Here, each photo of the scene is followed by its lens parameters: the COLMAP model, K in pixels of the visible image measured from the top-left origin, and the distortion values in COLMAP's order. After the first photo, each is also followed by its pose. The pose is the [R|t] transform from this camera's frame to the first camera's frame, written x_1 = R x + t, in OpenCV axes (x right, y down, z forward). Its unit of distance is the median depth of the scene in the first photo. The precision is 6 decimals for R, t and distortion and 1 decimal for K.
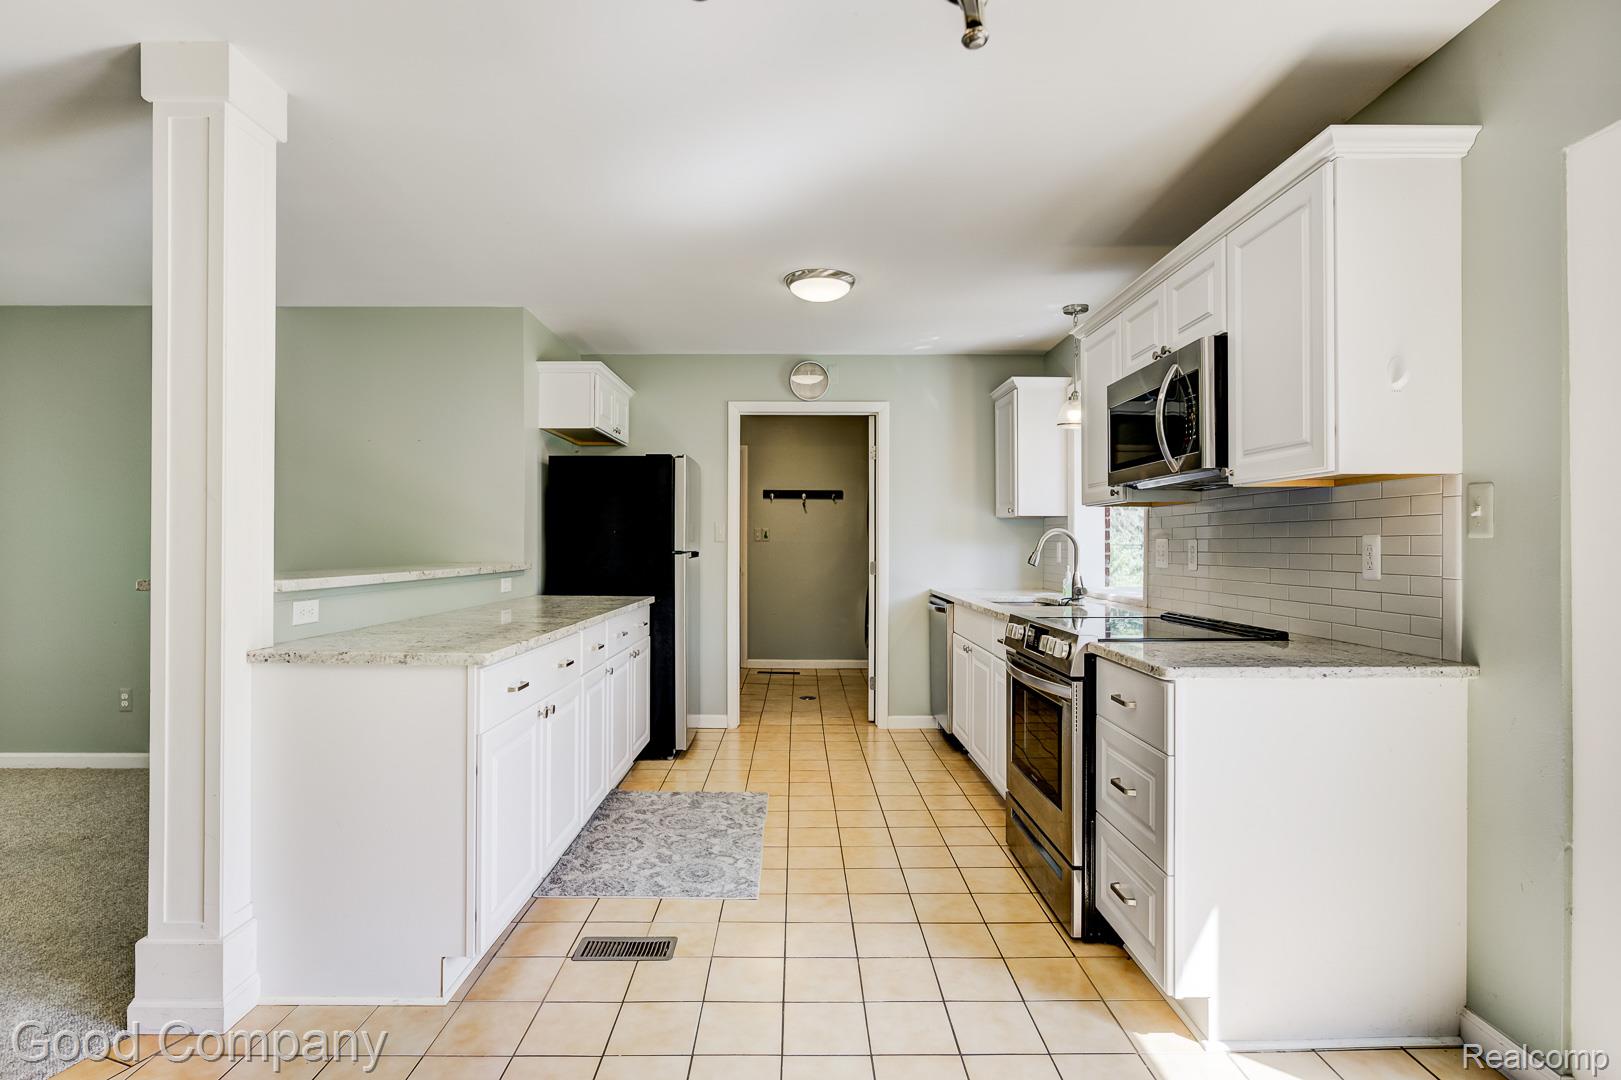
lens RADIAL K [[779.7, 0, 809.6], [0, 779.7, 539.3], [0, 0, 1]] dist [-0.010688, 0.002999]
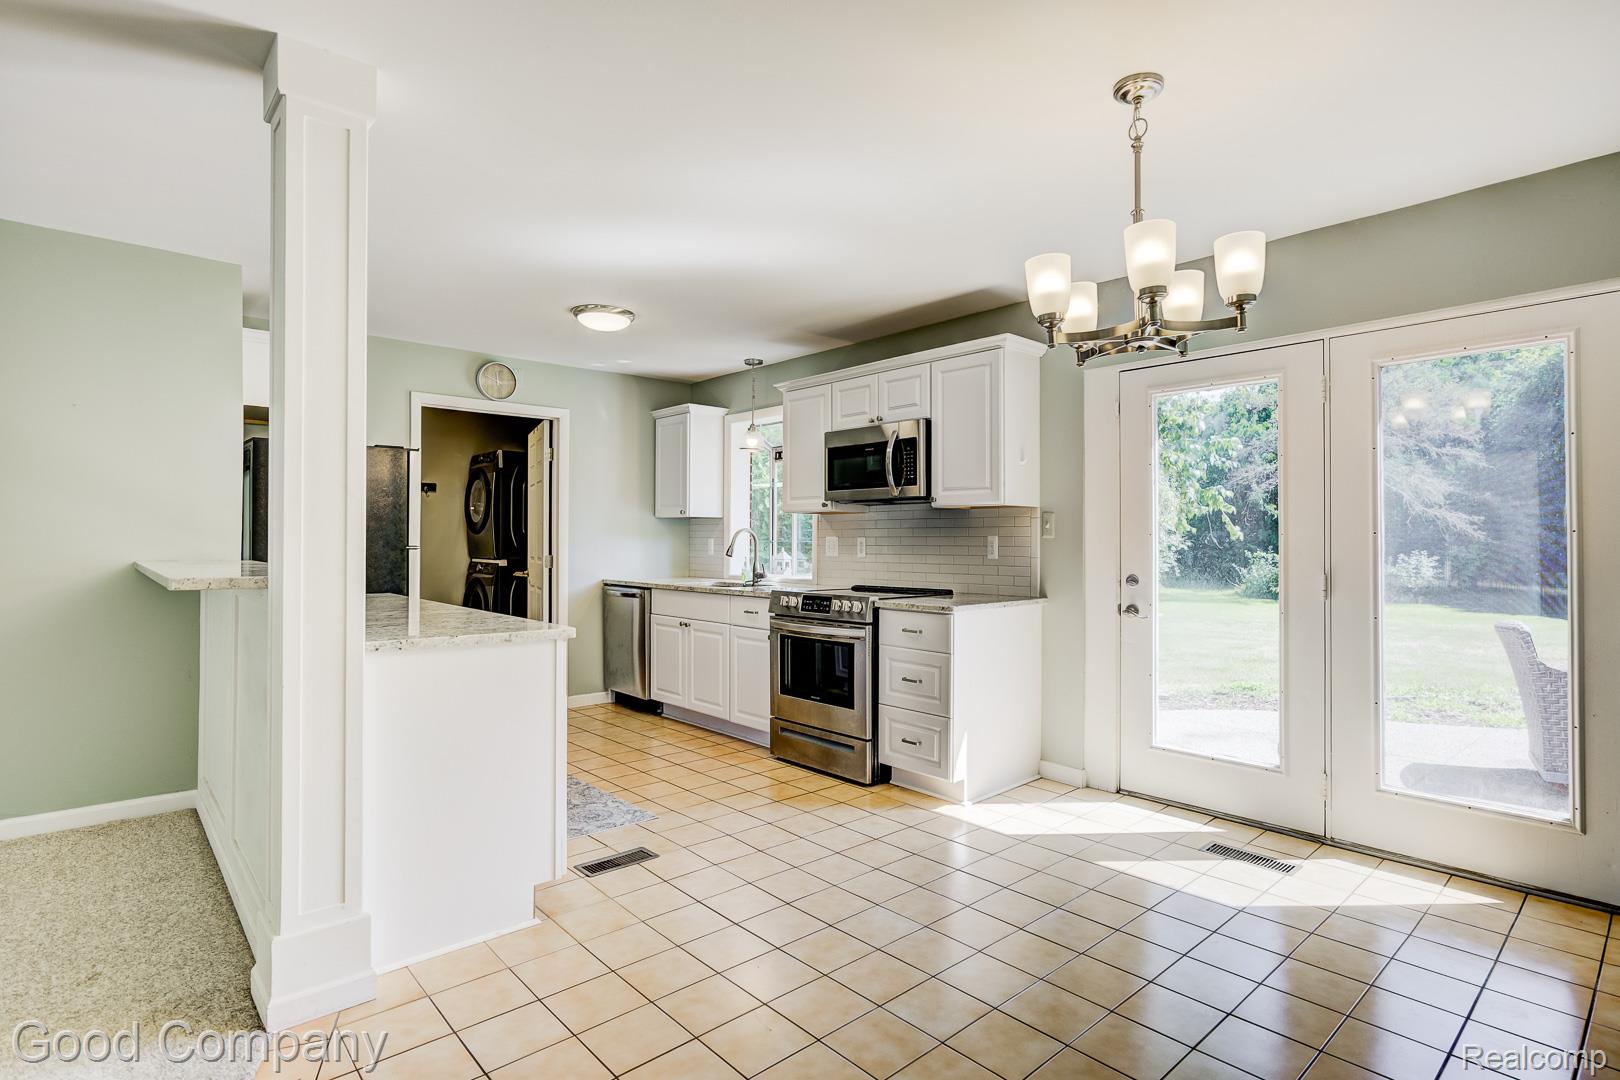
lens RADIAL K [[816.9, 0, 835.8], [0, 816.9, 537.7], [0, 0, 1]] dist [-0.013389, 0.007441]
pose [[0.737489, 0.003014, 0.675353, -0.820761], [-0.006095, 0.999979, 0.002193, -0.002718], [-0.675332, -0.005734, 0.737492, -0.197518]]
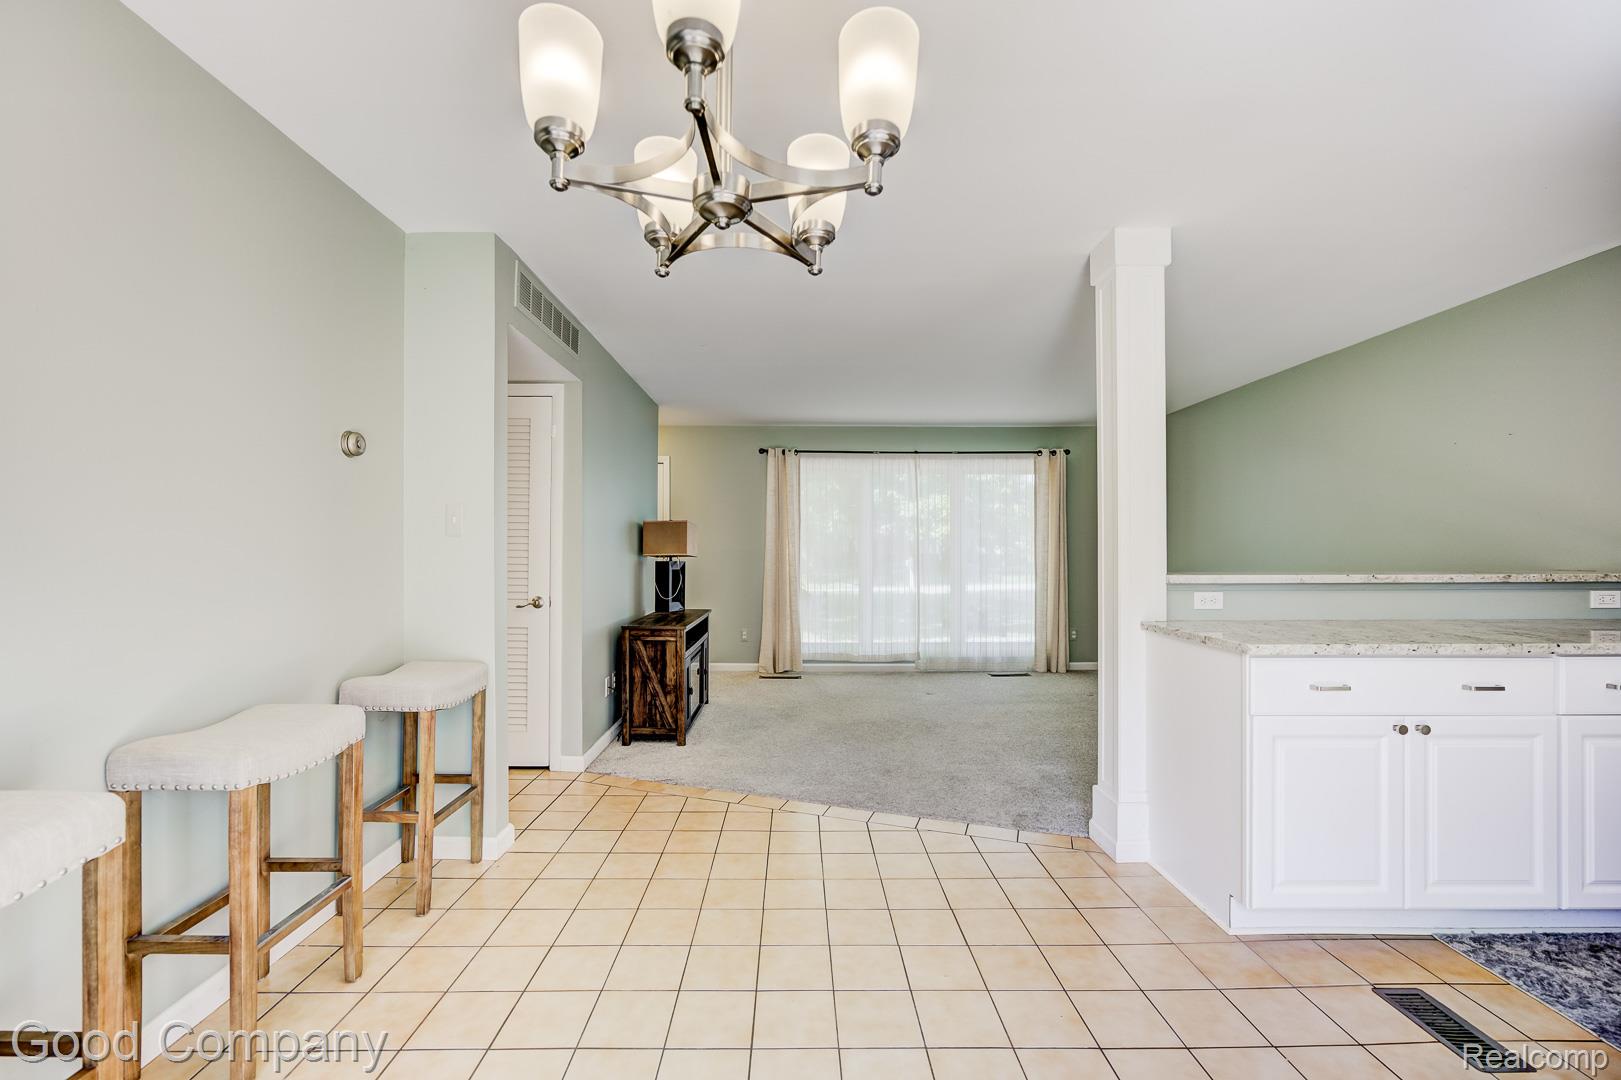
lens RADIAL K [[678.6, 0, 804.3], [0, 678.6, 542.8], [0, 0, 1]] dist [-0.007456, 0.004746]
pose [[0.008640, -0.017524, -0.999809, 0.472876], [0.007708, 0.999818, -0.017457, 0.009142], [0.999933, -0.007556, 0.008774, 0.281135]]
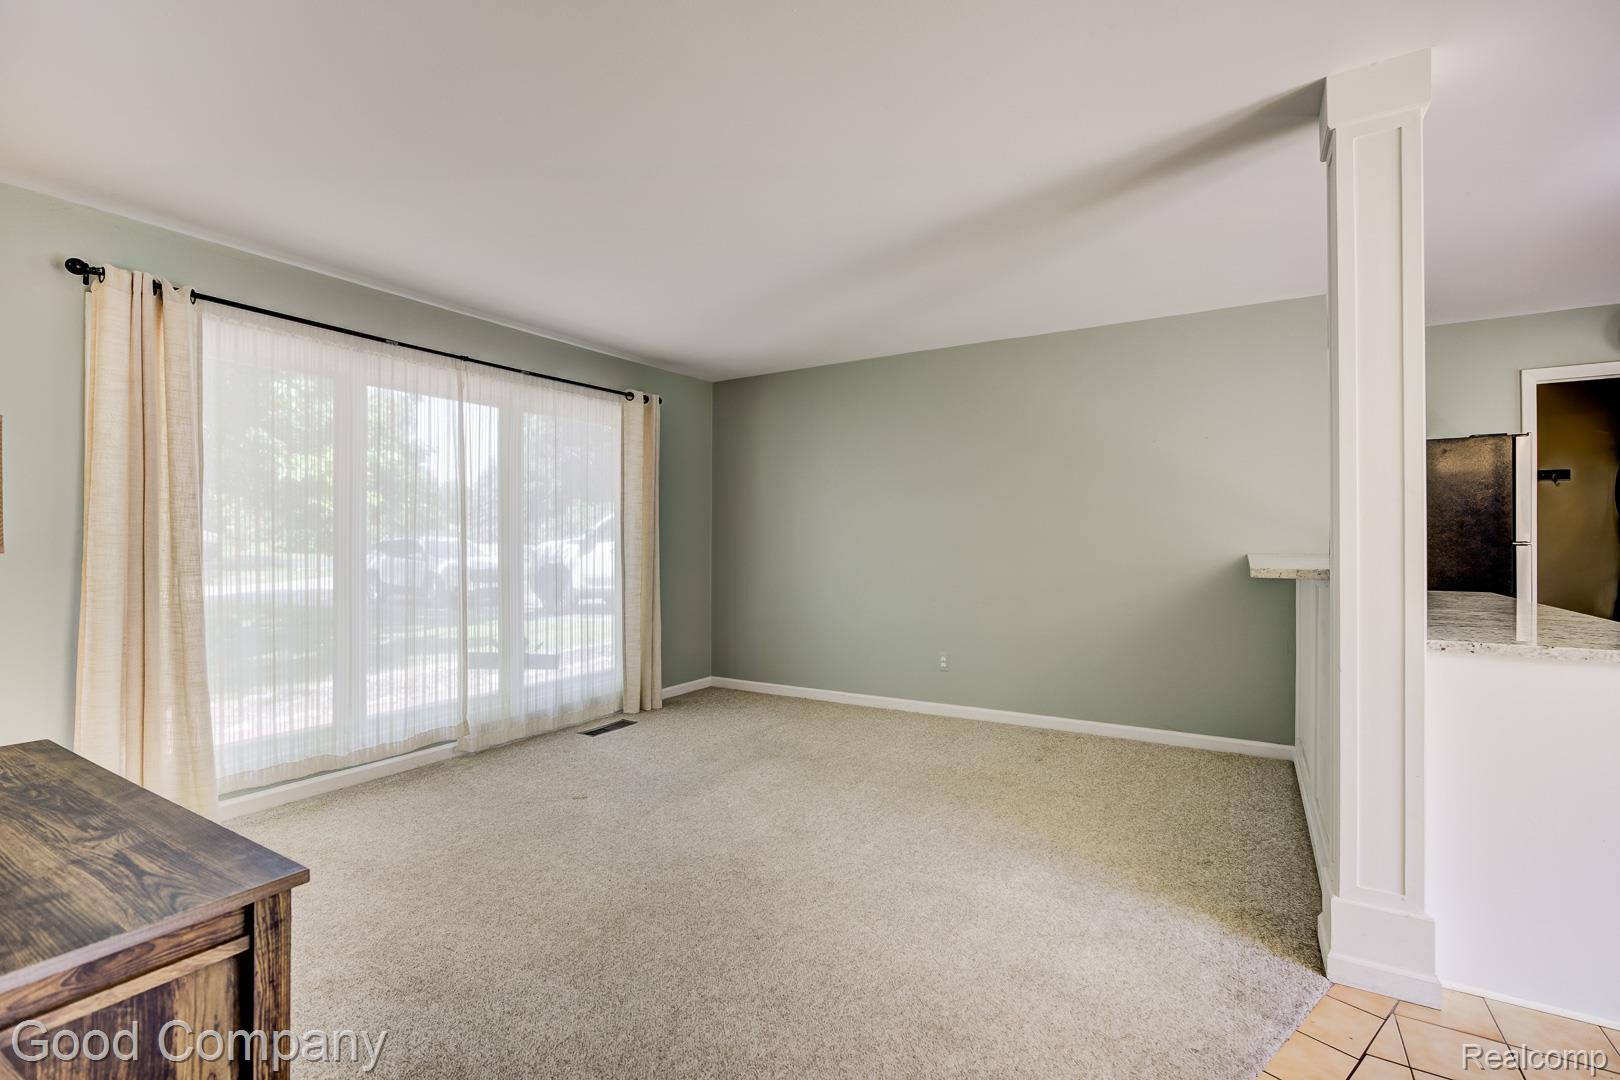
lens RADIAL K [[719.8, 0, 805.9], [0, 719.8, 537.2], [0, 0, 1]] dist [-0.020140, 0.006535]
pose [[0.852098, -0.006011, -0.523347, -0.766944], [0.009062, 0.999954, 0.003270, -0.001616], [0.523304, -0.007528, 0.852113, -0.192365]]
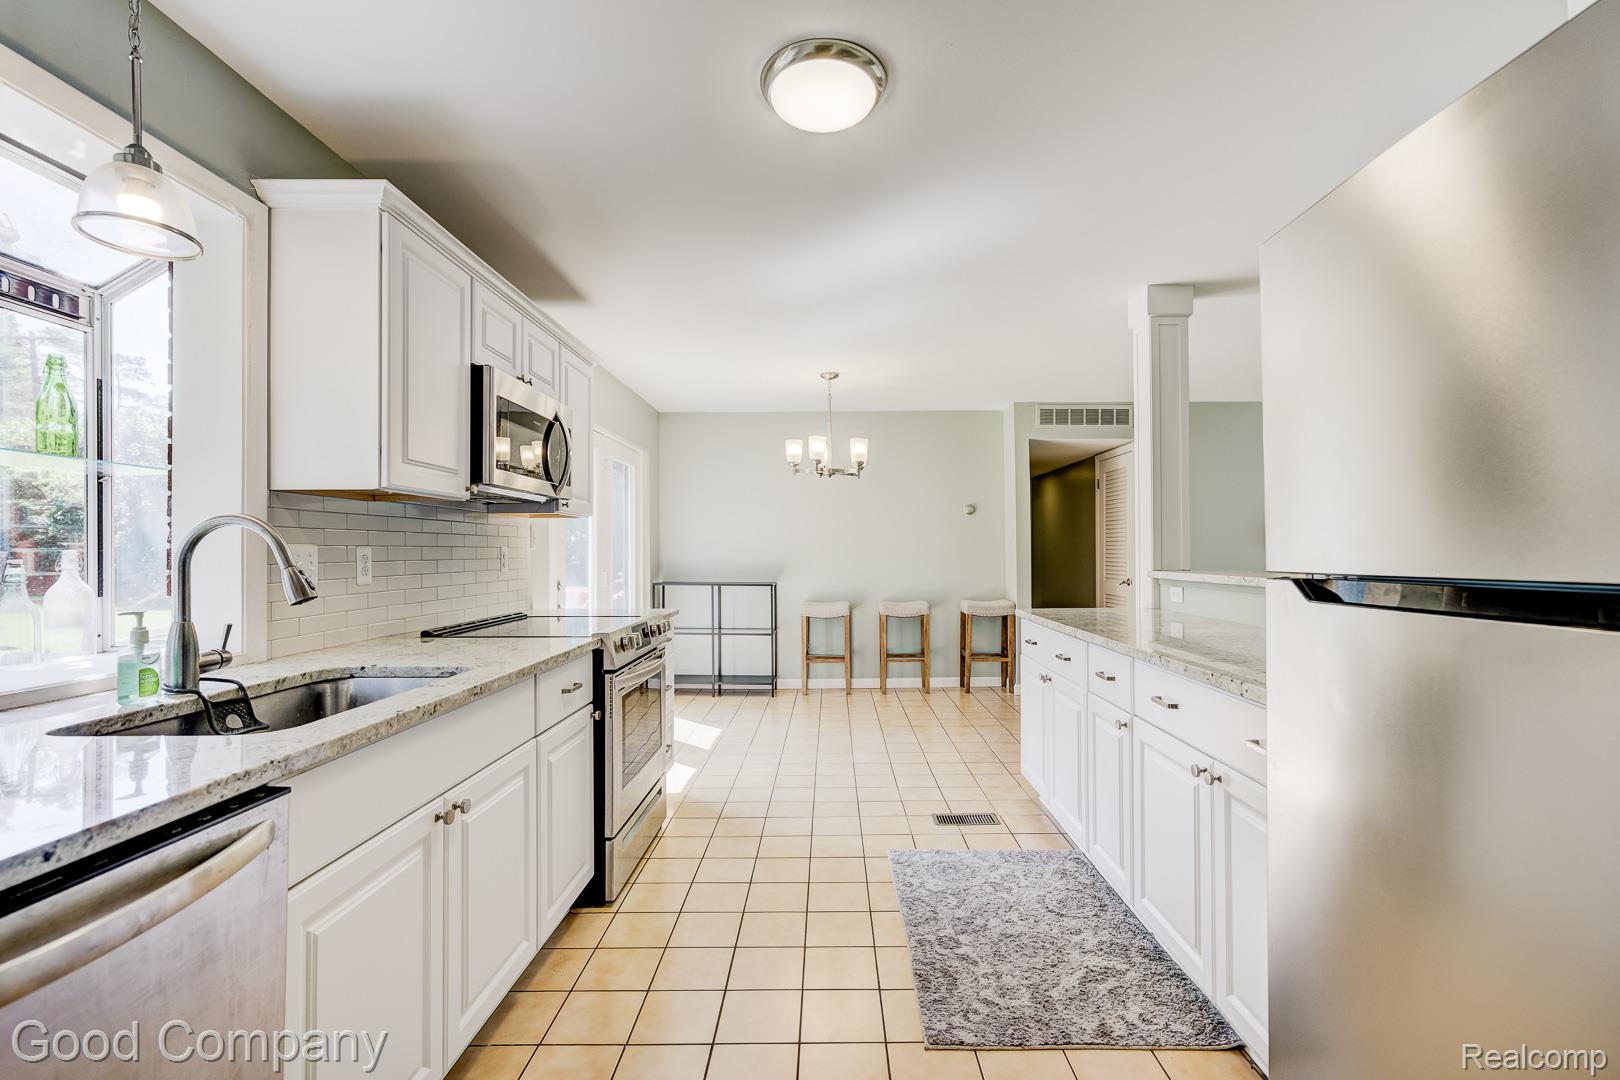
lens RADIAL K [[704.2, 0, 823.6], [0, 704.2, 550.6], [0, 0, 1]] dist [-0.001170, 0.001081]
pose [[-0.999703, 0.002792, 0.024190, 0.002926], [0.002581, 0.999958, -0.008753, 0.017351], [-0.024213, -0.008688, -0.999669, 2.237648]]
